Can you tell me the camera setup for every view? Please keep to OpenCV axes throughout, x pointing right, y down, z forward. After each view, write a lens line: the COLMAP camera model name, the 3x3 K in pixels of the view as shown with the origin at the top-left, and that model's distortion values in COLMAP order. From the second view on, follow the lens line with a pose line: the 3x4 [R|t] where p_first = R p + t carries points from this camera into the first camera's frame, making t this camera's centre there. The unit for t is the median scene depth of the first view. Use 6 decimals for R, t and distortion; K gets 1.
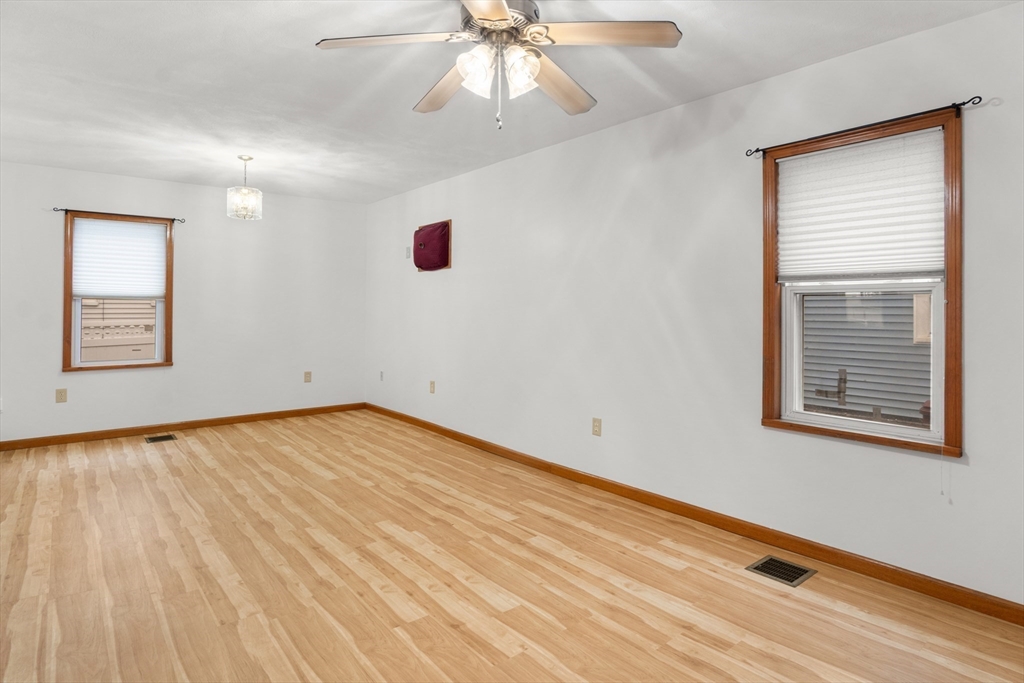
lens RADIAL K [[561.2, 0, 515.2], [0, 561.2, 312.9], [0, 0, 1]] dist [-0.029254, 0.002325]
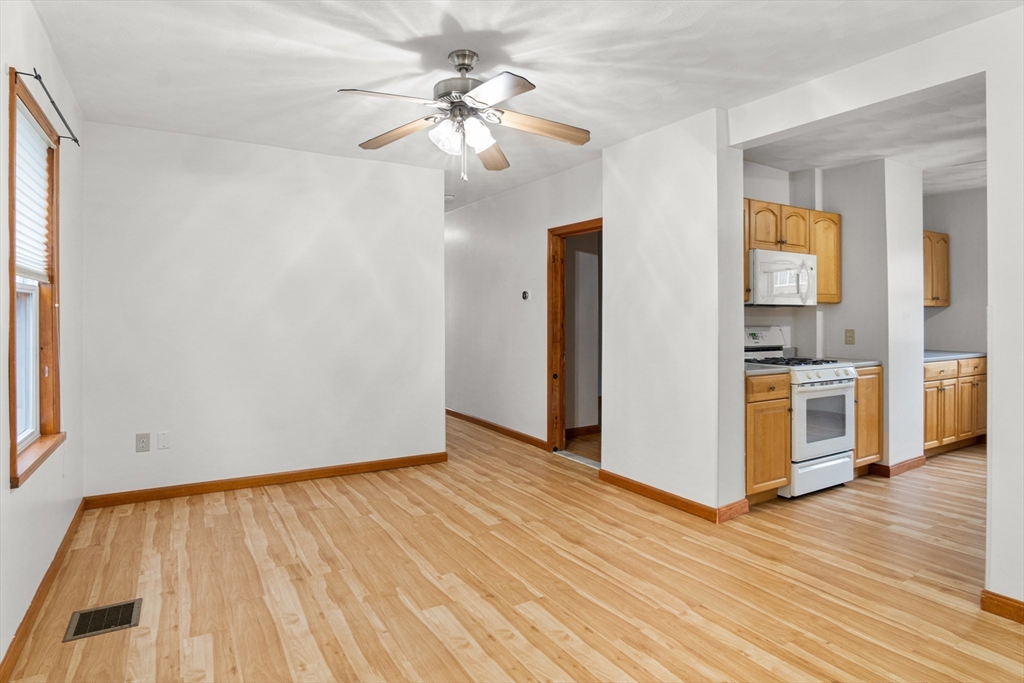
lens RADIAL K [[556.6, 0, 517.8], [0, 556.6, 309.2], [0, 0, 1]] dist [-0.028104, 0.000548]
pose [[-0.990991, -0.004955, 0.133835, -0.184522], [-0.005460, 0.999979, -0.003414, -0.008983], [-0.133815, -0.004114, -0.990998, 1.248055]]
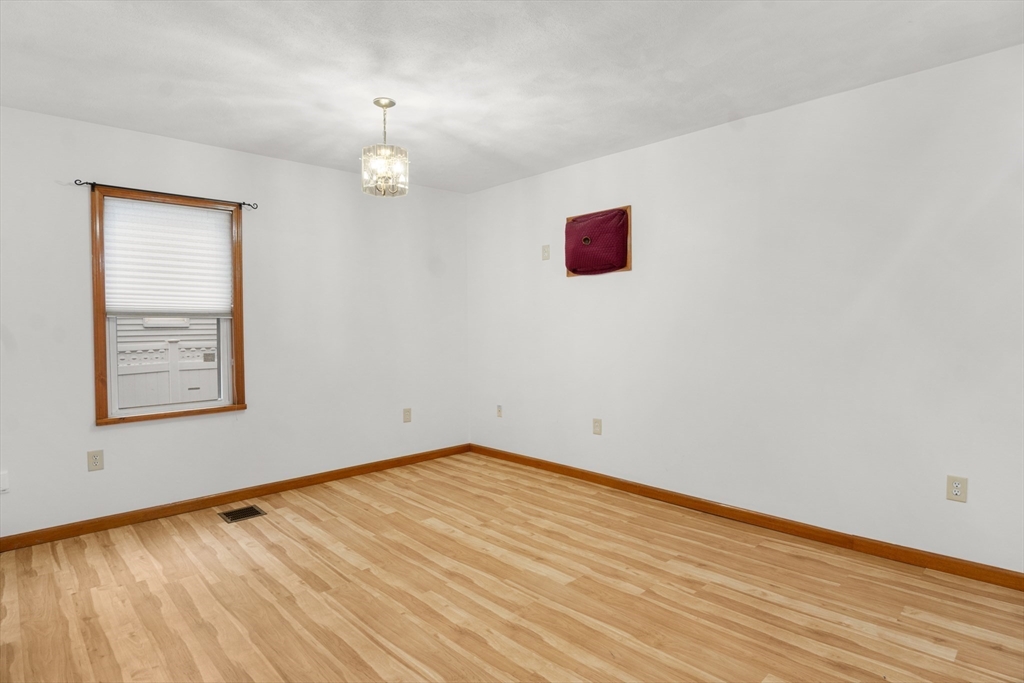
lens RADIAL K [[547.9, 0, 515.3], [0, 547.9, 345.1], [0, 0, 1]] dist [-0.027143, 0.000951]
pose [[0.996601, -0.018120, 0.080366, -0.480128], [0.015626, 0.999380, 0.031558, -0.006464], [-0.080888, -0.030195, 0.996266, 0.401941]]
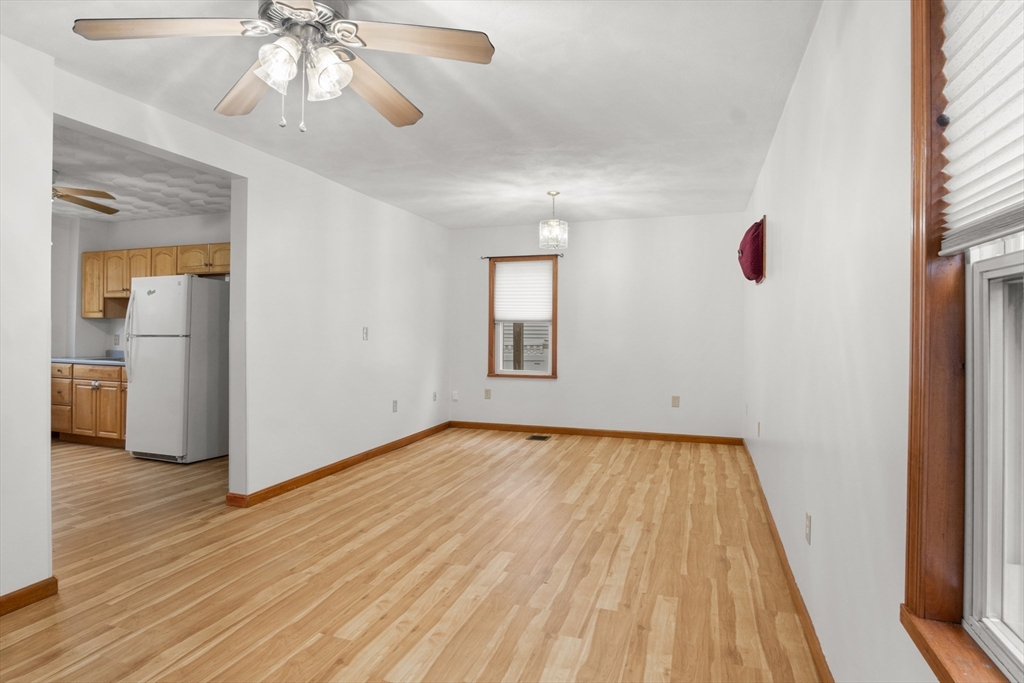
lens RADIAL K [[552.5, 0, 514.9], [0, 552.5, 331.5], [0, 0, 1]] dist [-0.031349, 0.002515]
pose [[0.525320, 0.001354, -0.850904, 0.499045], [-0.007961, 0.999963, -0.003324, -0.000881], [0.850868, 0.008520, 0.525311, 0.450138]]
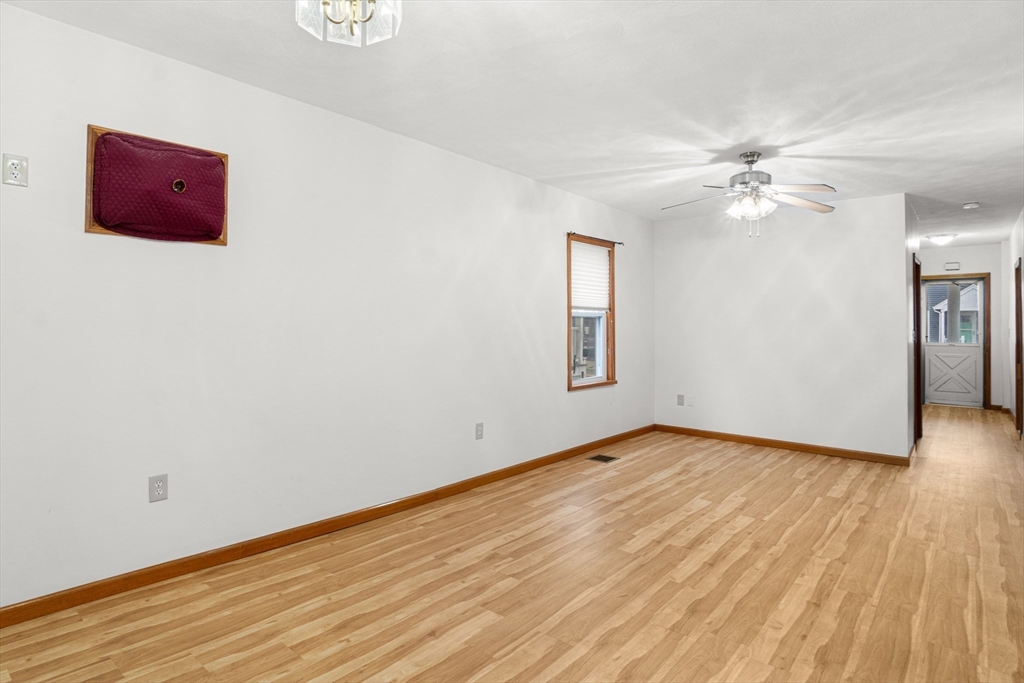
lens RADIAL K [[561.2, 0, 515.2], [0, 561.2, 312.9], [0, 0, 1]] dist [-0.029254, 0.002325]
pose [[-0.192232, 0.014173, 0.981247, -1.000392], [-0.004063, 0.999876, -0.015238, -0.012219], [-0.981341, -0.006916, -0.192150, 1.203782]]
